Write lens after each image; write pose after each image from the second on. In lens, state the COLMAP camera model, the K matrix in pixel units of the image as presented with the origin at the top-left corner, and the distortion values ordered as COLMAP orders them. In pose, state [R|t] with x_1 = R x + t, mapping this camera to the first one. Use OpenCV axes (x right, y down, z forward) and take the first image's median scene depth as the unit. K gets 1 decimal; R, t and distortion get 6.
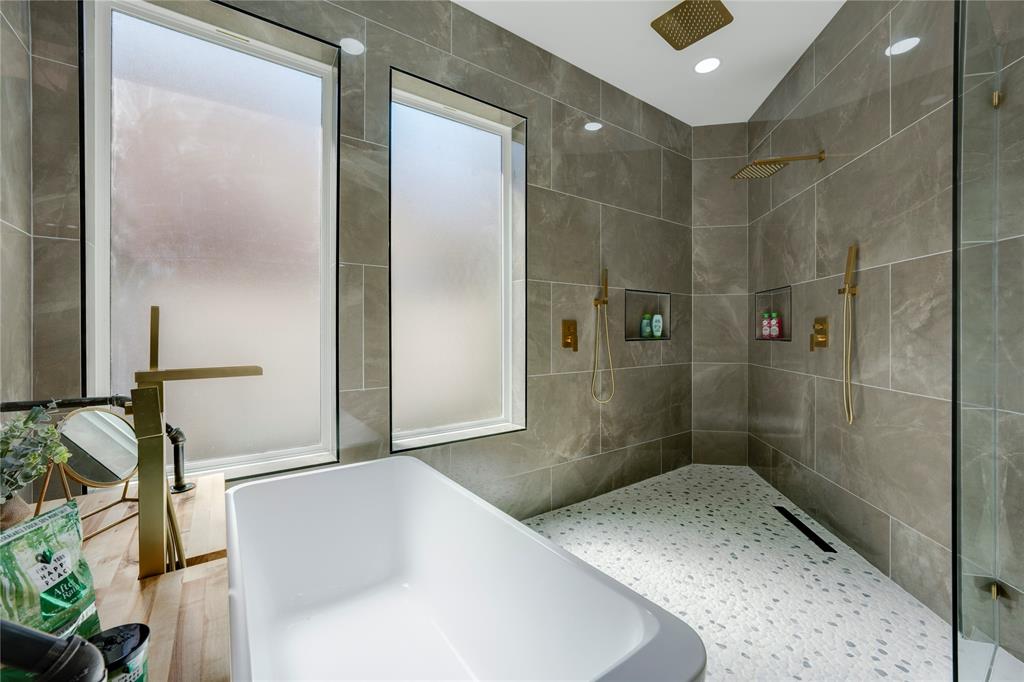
lens RADIAL K [[434.3, 0, 512.0], [0, 434.3, 341.0], [0, 0, 1]] dist [0.000676, 0.000138]
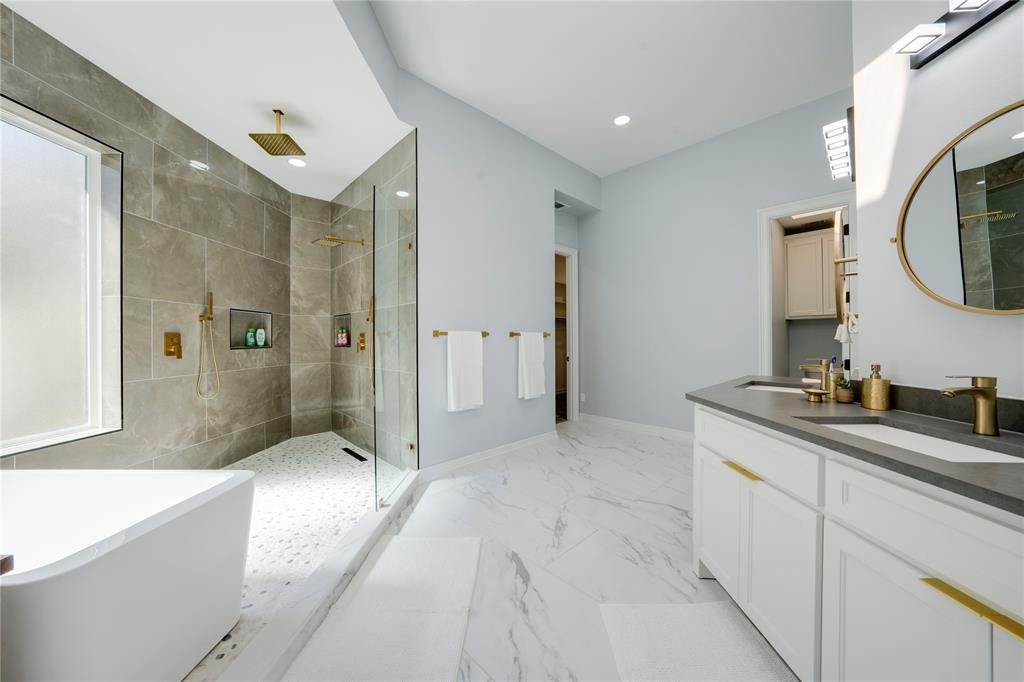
lens RADIAL K [[358.1, 0, 512.2], [0, 358.1, 338.0], [0, 0, 1]] dist [-0.032693, 0.006961]
pose [[0.611588, 0.001611, 0.791175, -0.049665], [0.023848, 0.999506, -0.020471, 0.007484], [-0.790817, 0.031388, 0.611247, -0.285546]]
